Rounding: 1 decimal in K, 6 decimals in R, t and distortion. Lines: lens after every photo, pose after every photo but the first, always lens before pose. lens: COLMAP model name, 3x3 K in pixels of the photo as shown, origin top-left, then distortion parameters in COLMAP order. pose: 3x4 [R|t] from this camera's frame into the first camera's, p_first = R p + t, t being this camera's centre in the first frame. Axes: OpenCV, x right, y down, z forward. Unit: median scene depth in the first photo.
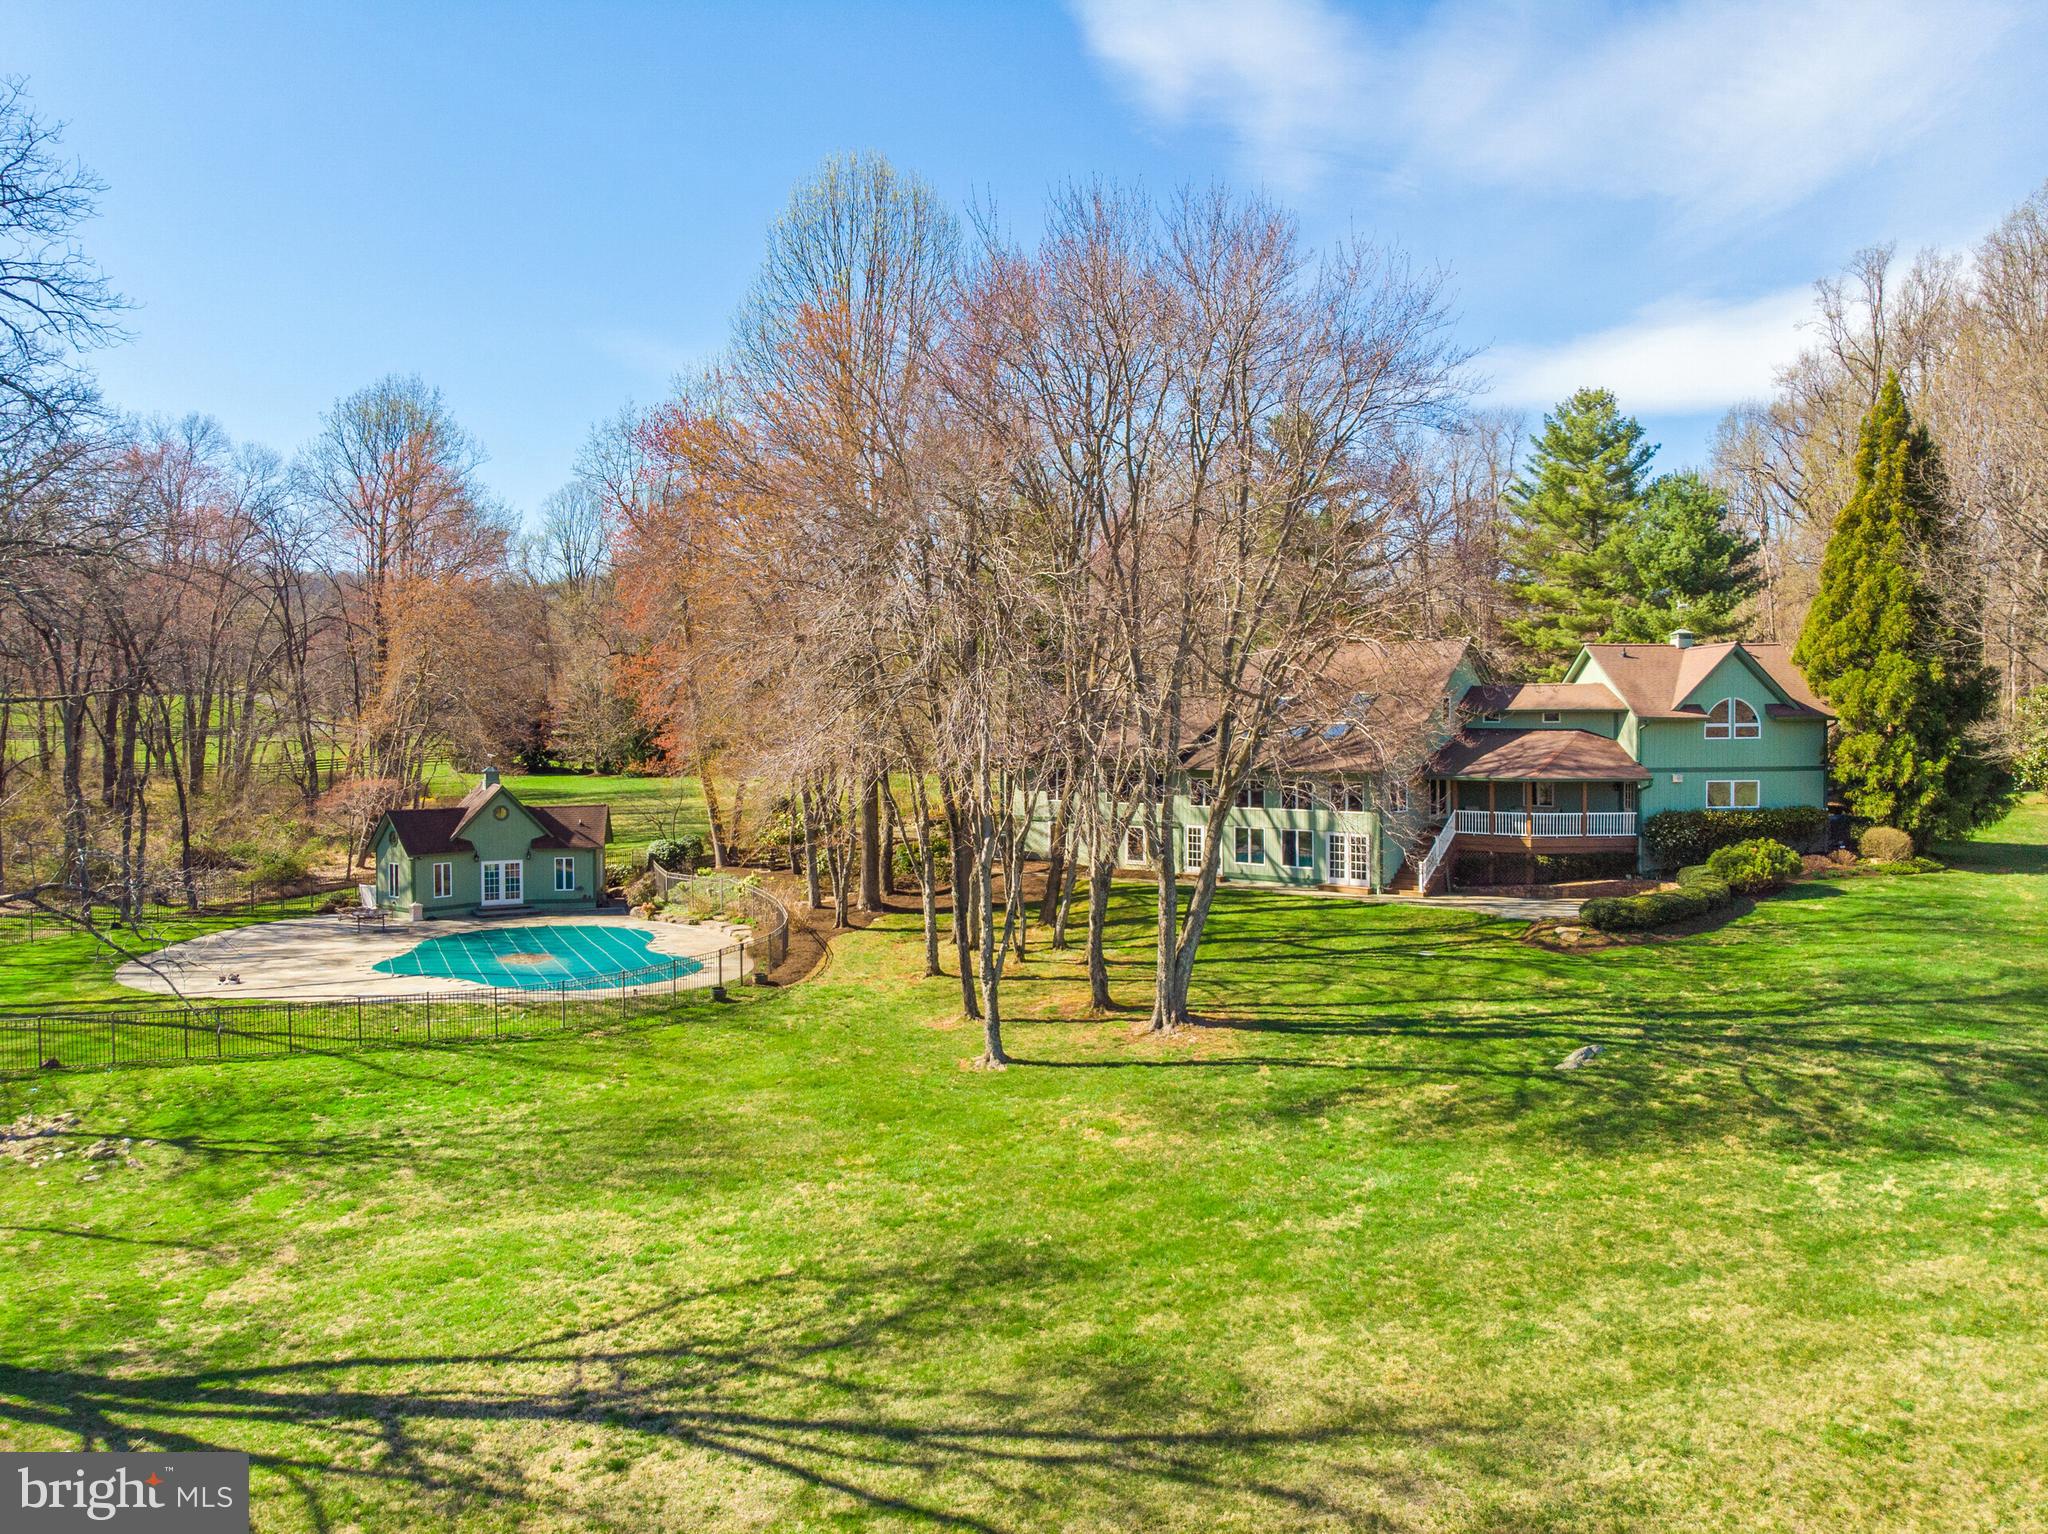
lens RADIAL K [[1488.3, 0, 1032.7], [0, 1488.3, 766.9], [0, 0, 1]] dist [-0.015502, 0.013220]
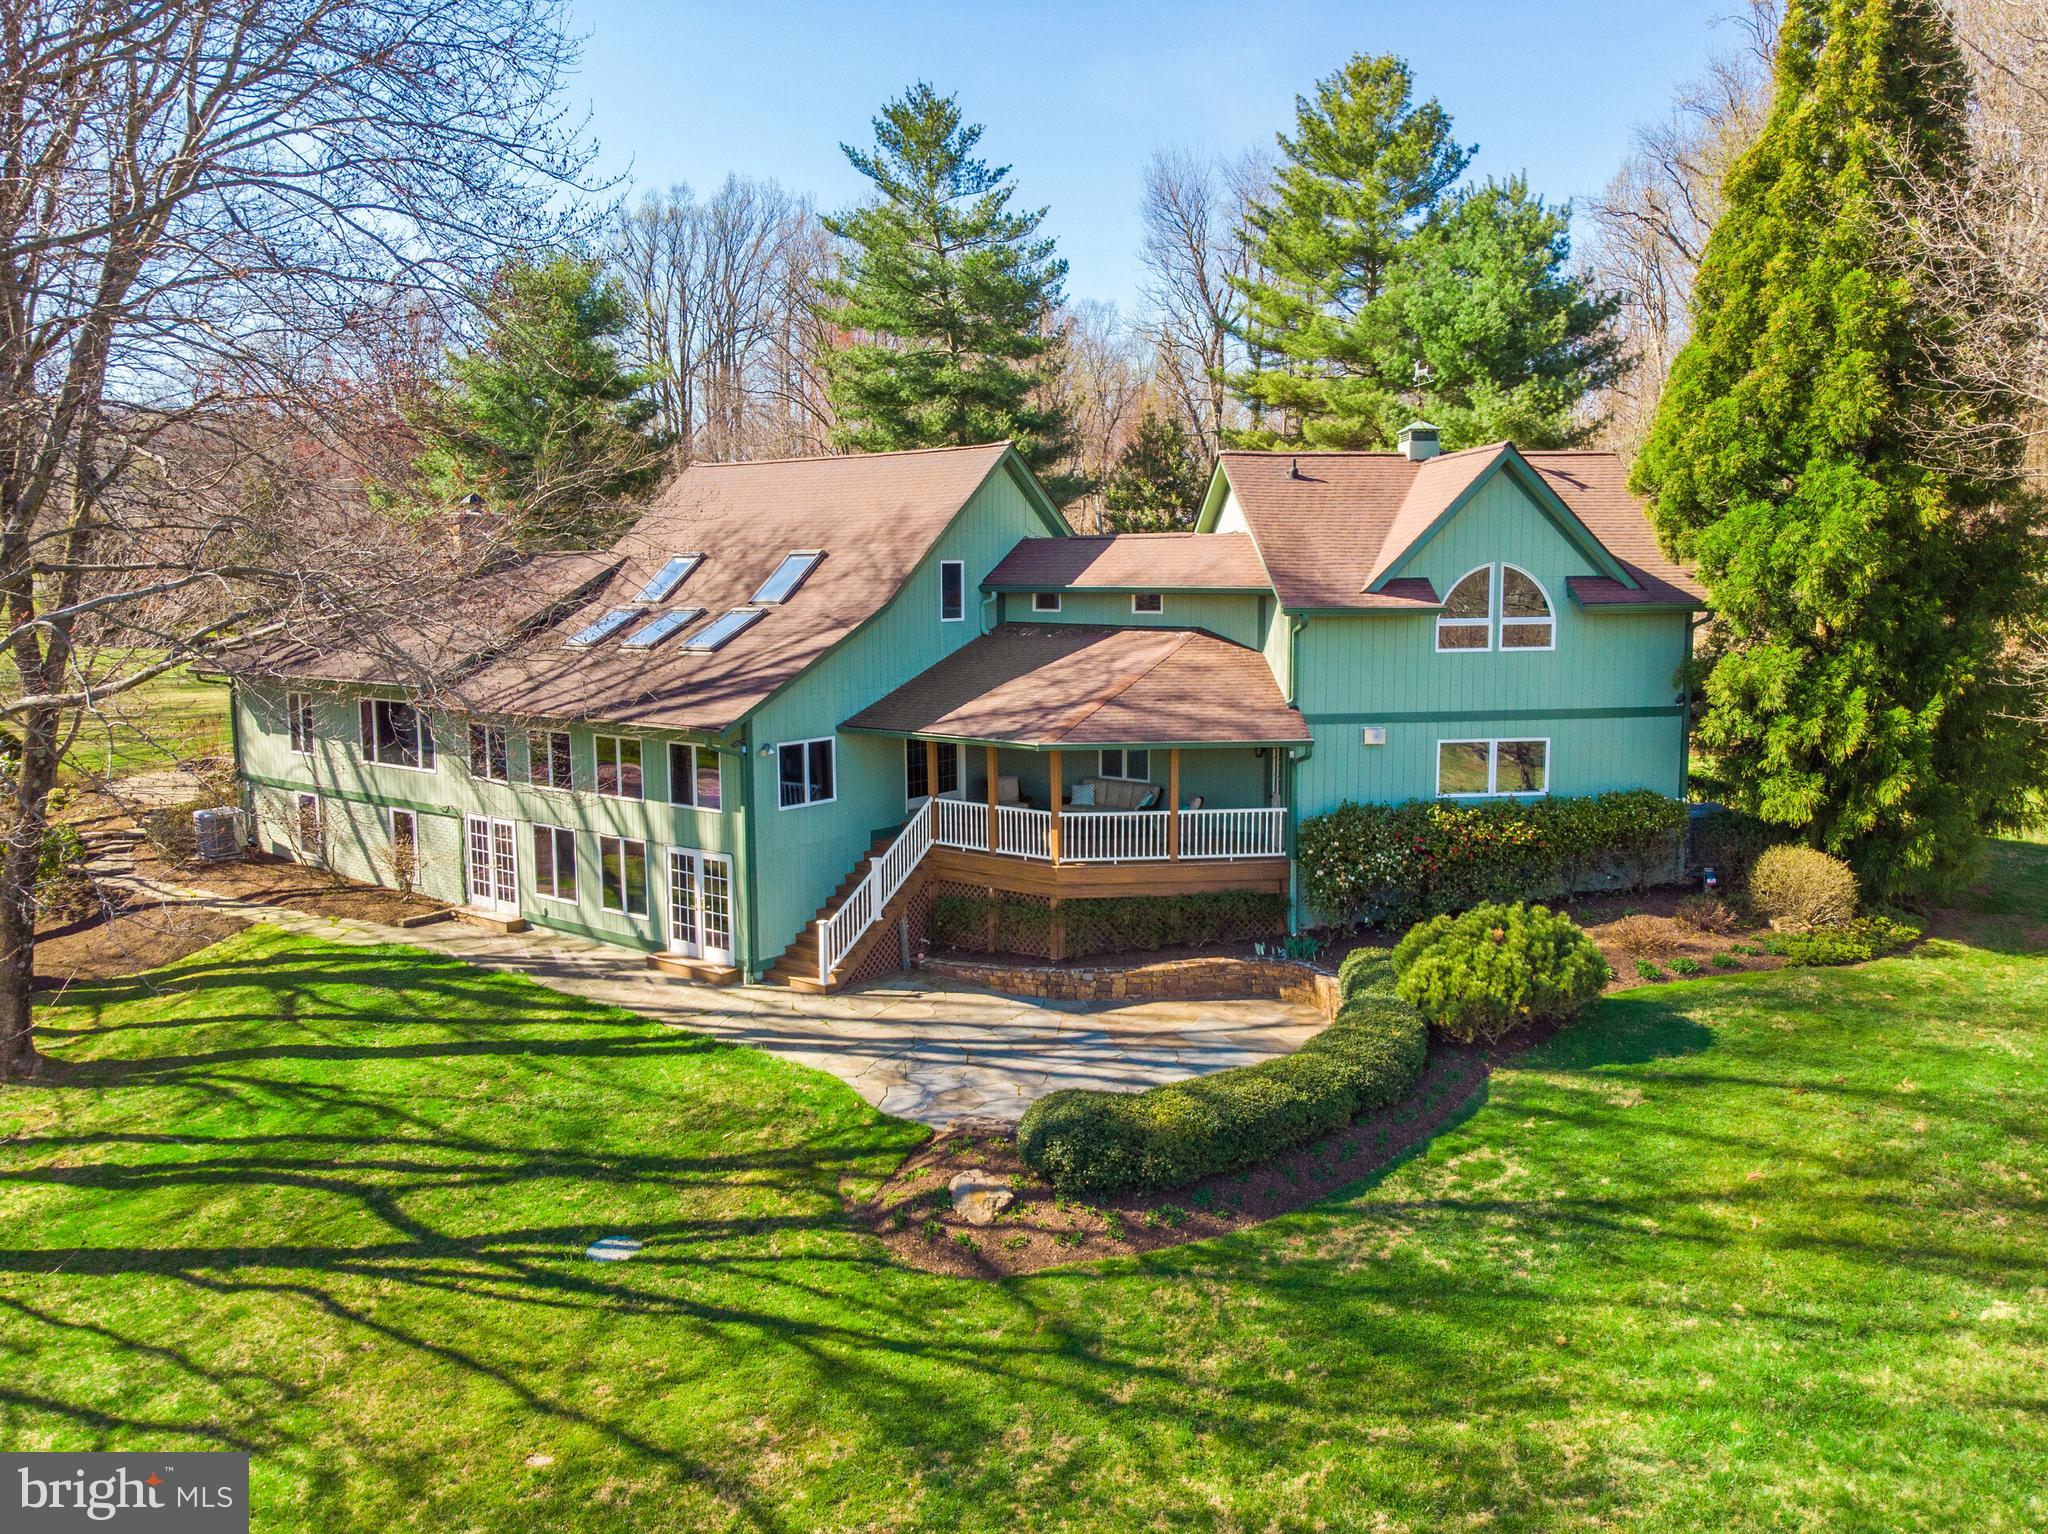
lens RADIAL K [[1488.3, 0, 1019.6], [0, 1488.3, 773.7], [0, 0, 1]] dist [-0.015502, 0.013220]
pose [[0.999105, -0.011175, 0.040791, 0.302295], [0.006697, 0.994095, 0.108310, -0.032700], [-0.041760, -0.107940, 0.993280, 0.534202]]
